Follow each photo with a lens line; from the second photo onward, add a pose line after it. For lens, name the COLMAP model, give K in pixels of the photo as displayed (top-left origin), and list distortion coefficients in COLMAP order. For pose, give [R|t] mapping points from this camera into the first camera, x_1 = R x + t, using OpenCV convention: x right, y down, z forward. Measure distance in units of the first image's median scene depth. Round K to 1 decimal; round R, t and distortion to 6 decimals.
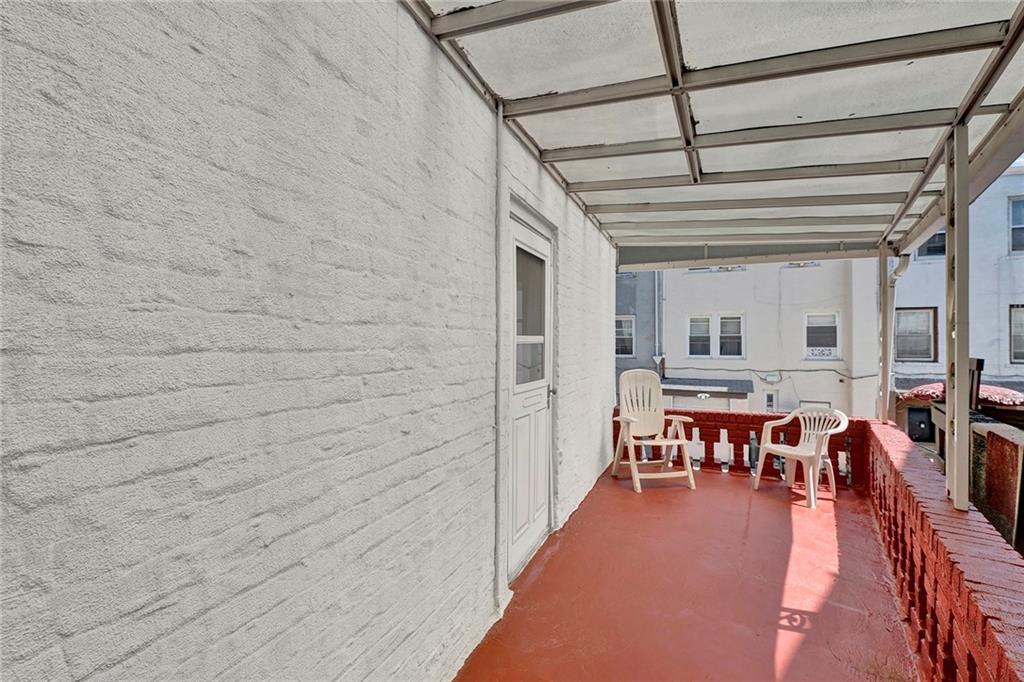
lens RADIAL K [[434.4, 0, 512.0], [0, 434.4, 341.0], [0, 0, 1]] dist [0.002390, -0.004298]
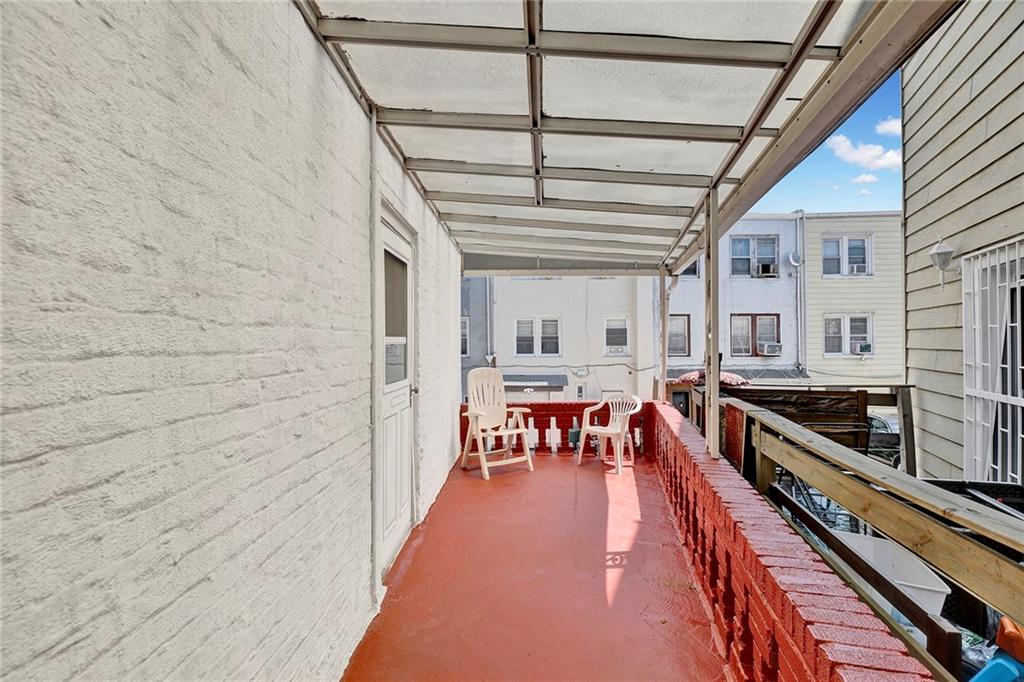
lens RADIAL K [[434.4, 0, 512.0], [0, 434.4, 341.0], [0, 0, 1]] dist [0.002390, -0.004298]
pose [[0.924182, -0.004214, 0.381928, -0.147153], [0.004493, 0.999990, 0.000163, -0.001525], [-0.381925, 0.001565, 0.924192, -0.080145]]
